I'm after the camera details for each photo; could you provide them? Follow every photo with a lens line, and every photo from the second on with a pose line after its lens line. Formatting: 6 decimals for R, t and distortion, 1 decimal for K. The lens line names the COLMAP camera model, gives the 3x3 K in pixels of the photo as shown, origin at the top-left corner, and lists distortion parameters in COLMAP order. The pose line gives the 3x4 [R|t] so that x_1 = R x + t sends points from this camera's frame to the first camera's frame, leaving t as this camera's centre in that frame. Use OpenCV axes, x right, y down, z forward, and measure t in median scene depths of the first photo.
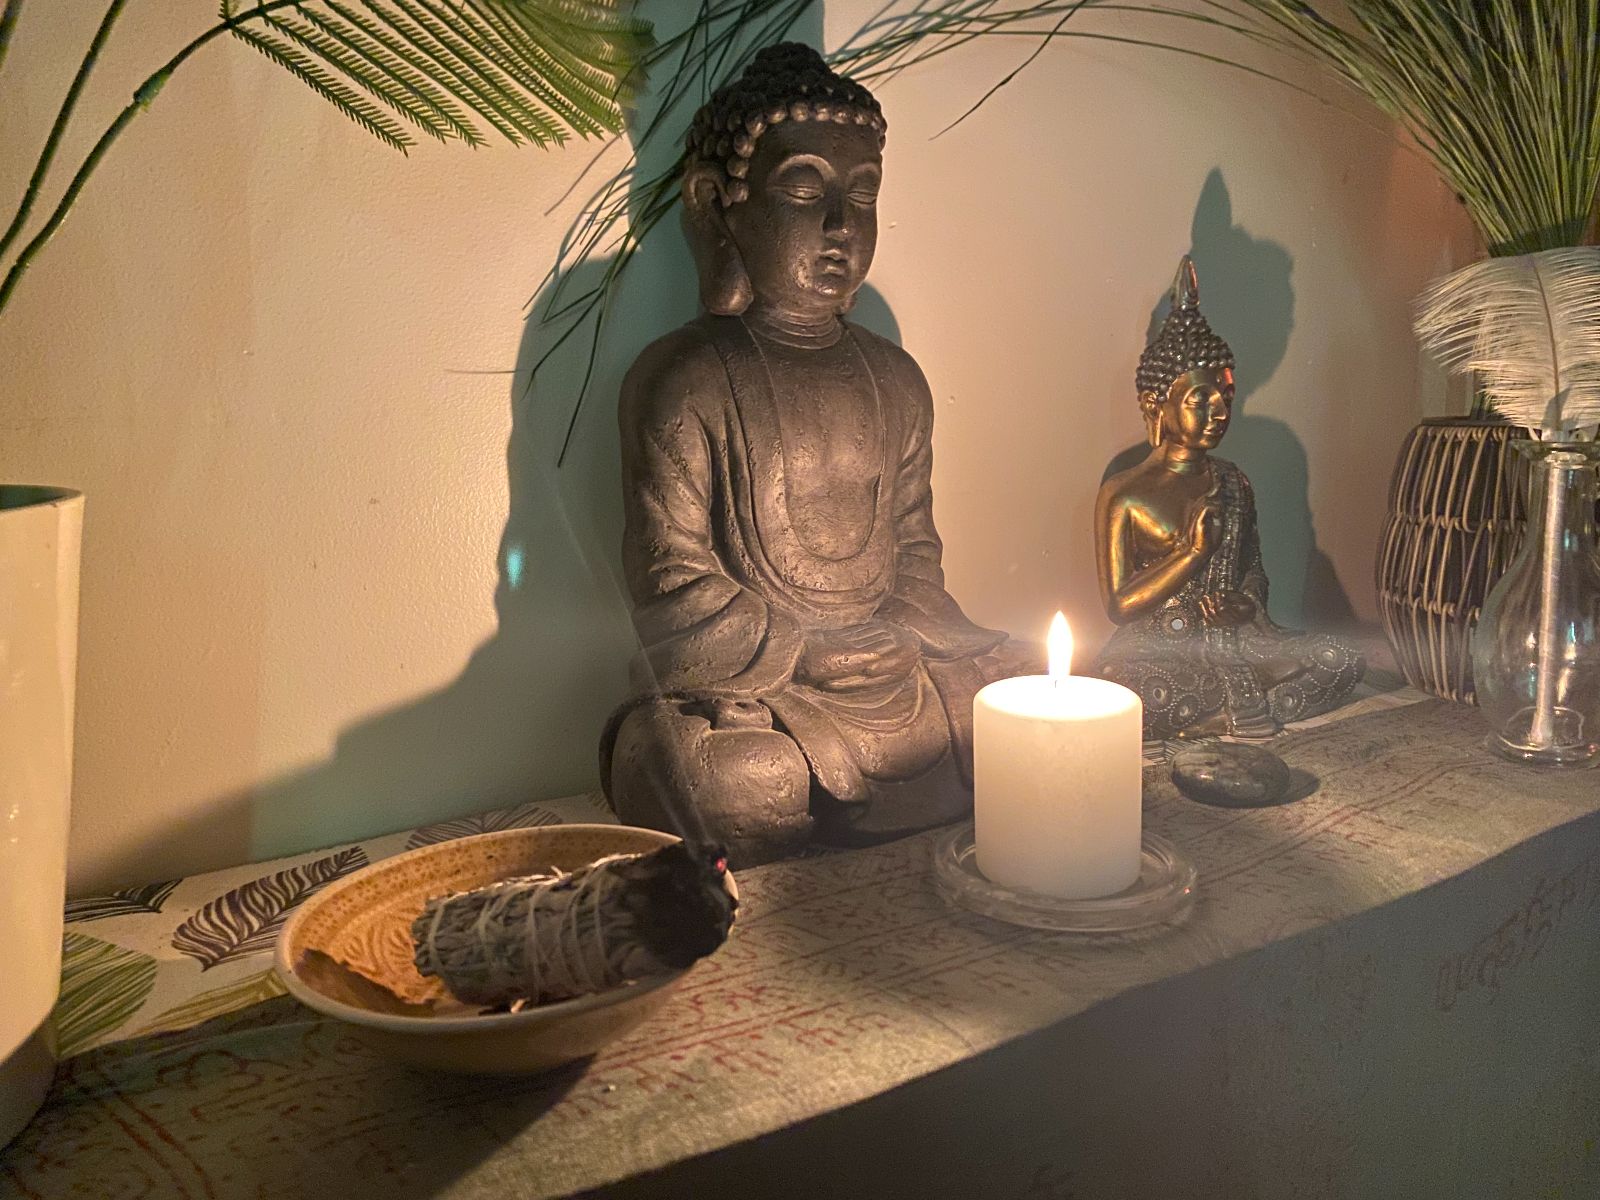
lens RADIAL K [[1299.1, 0, 800.0], [0, 1299.1, 600.0], [0, 0, 1]] dist [-0.000504, -0.002815]
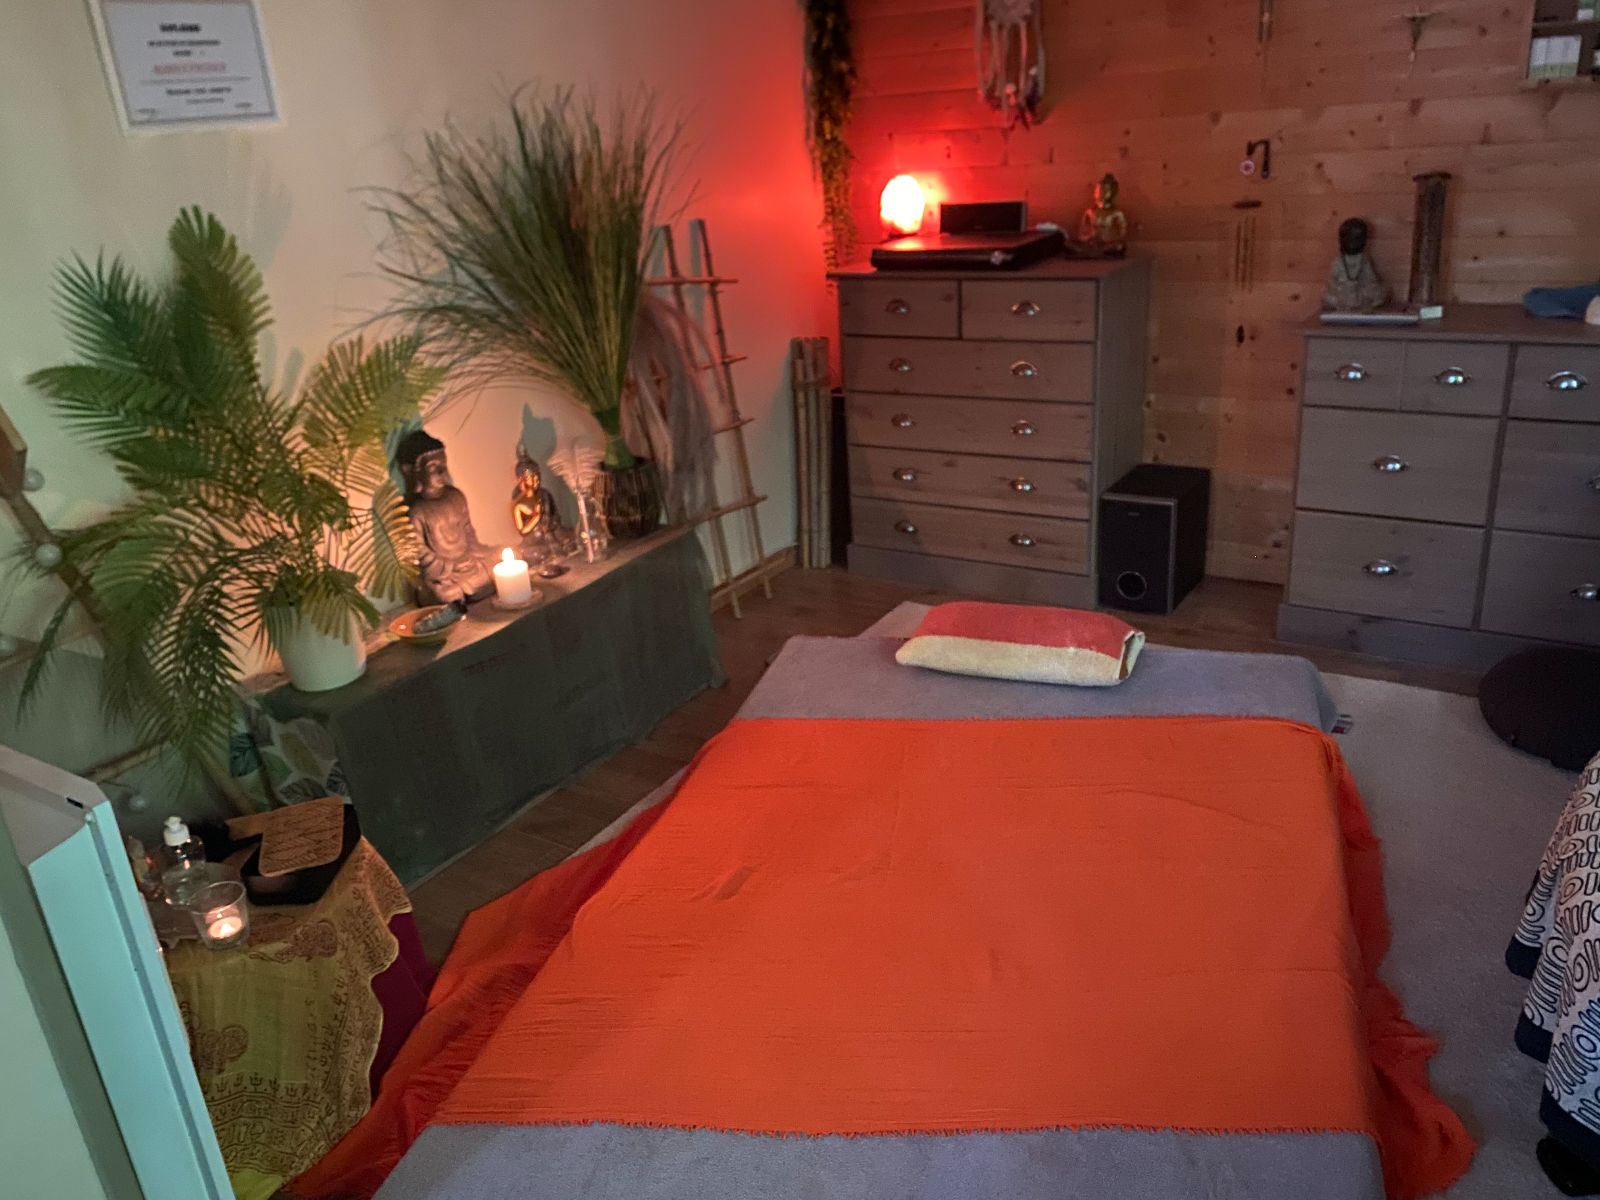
lens RADIAL K [[1299.1, 0, 800.0], [0, 1299.1, 600.0], [0, 0, 1]] dist [-0.000504, -0.002815]
pose [[0.903344, -0.220181, 0.368090, -0.580811], [0.159778, 0.969162, 0.187609, -0.484616], [-0.398047, -0.110663, 0.910666, -3.517636]]
